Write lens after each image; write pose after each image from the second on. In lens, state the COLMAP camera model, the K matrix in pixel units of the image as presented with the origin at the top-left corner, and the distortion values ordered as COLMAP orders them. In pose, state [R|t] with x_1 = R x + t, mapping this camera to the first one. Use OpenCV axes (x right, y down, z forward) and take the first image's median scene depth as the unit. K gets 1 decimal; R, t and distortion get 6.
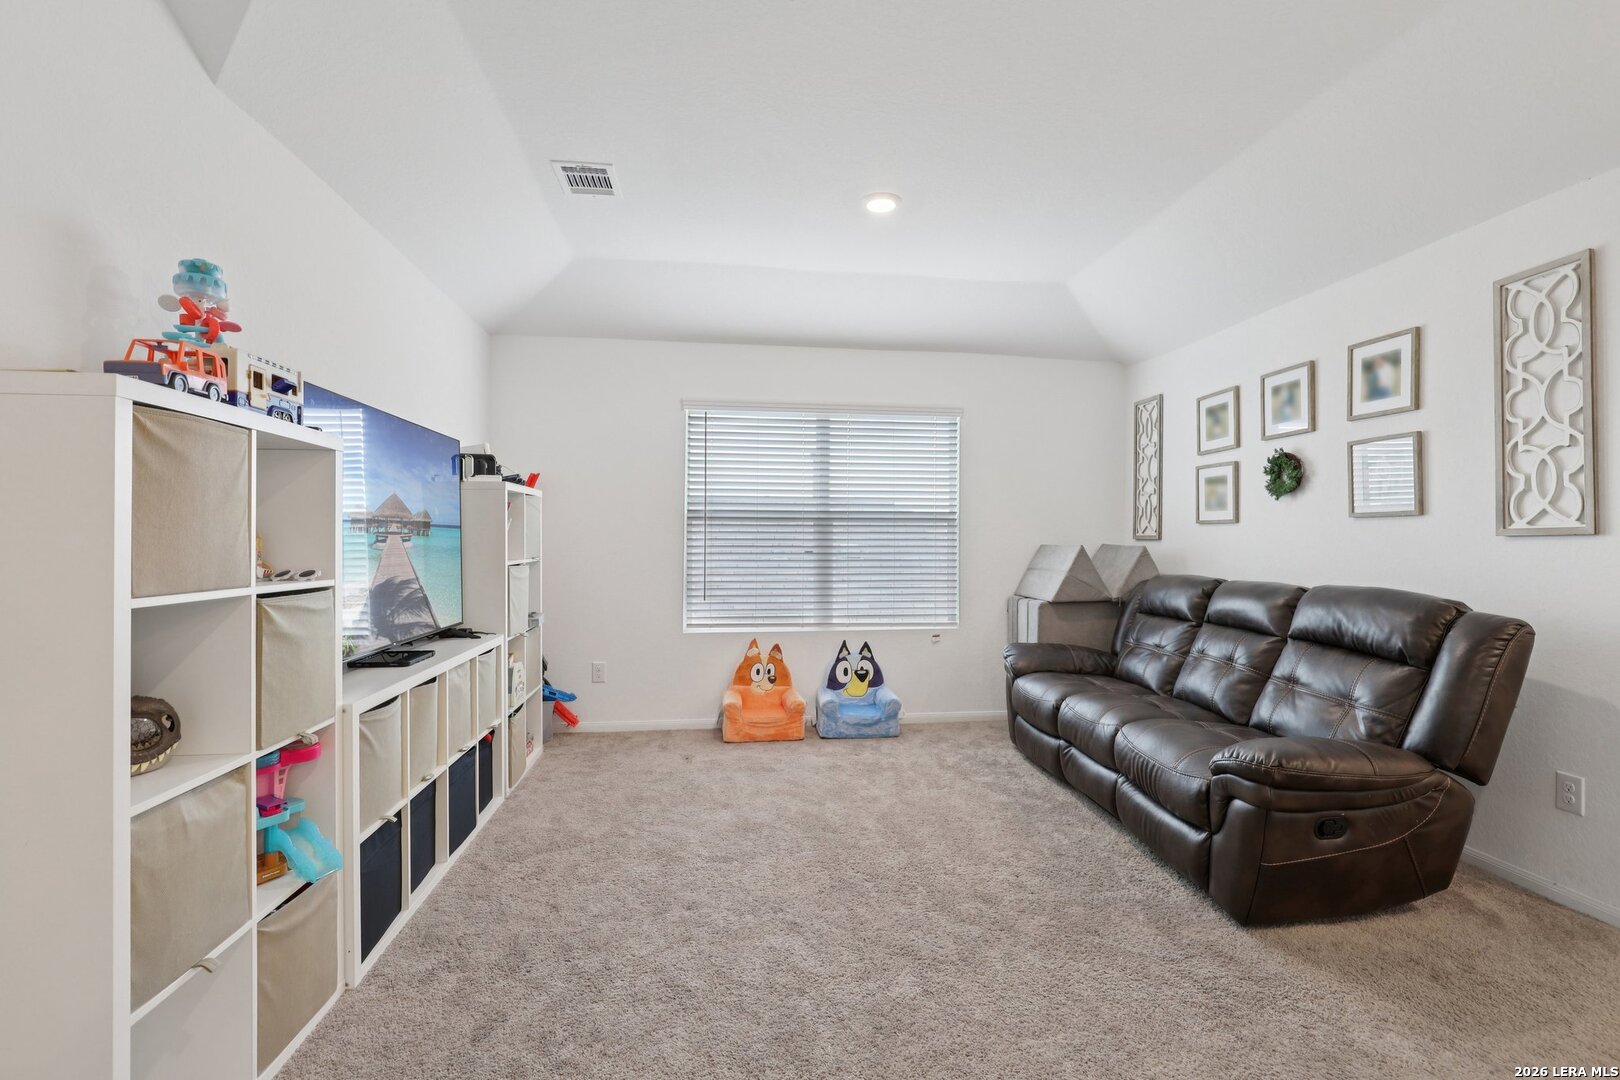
lens RADIAL K [[748.8, 0, 807.1], [0, 748.8, 537.7], [0, 0, 1]] dist [-0.015630, 0.005858]
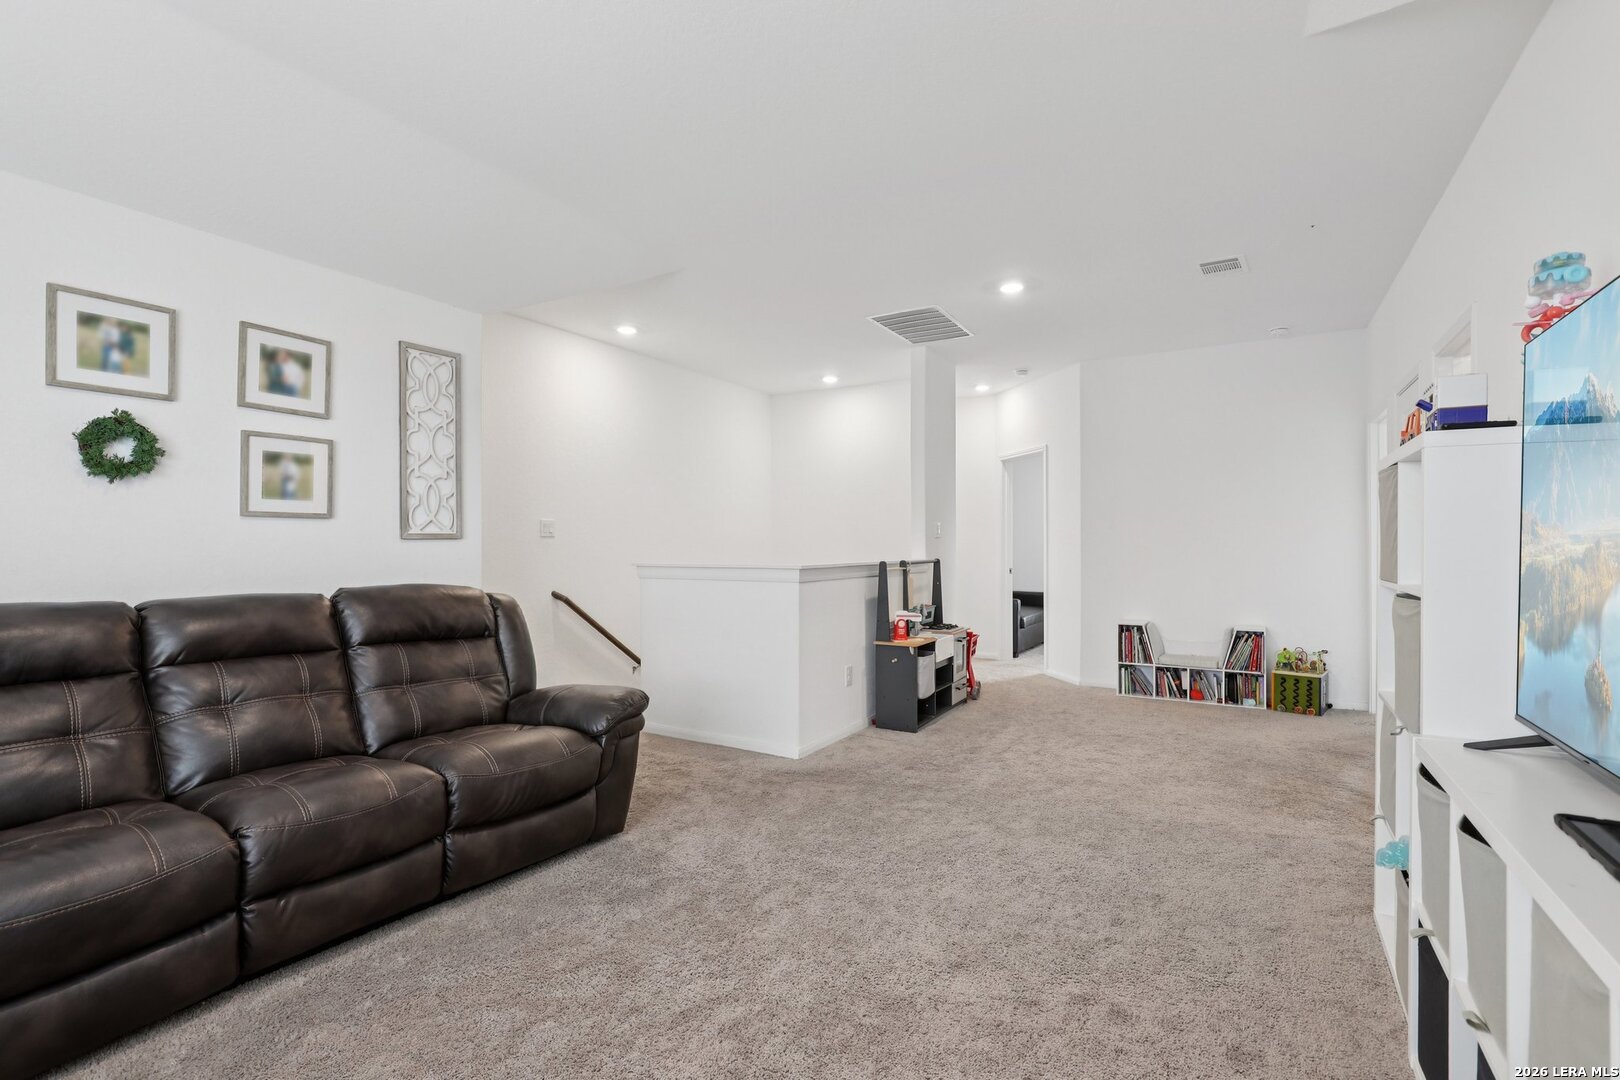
lens RADIAL K [[748.8, 0, 801.7], [0, 748.8, 541.9], [0, 0, 1]] dist [-0.015630, 0.005858]
pose [[-0.796018, 0.012754, 0.605139, -0.361951], [0.008622, 0.999915, -0.009732, 0.019714], [-0.605212, -0.002529, -0.796061, 1.434298]]
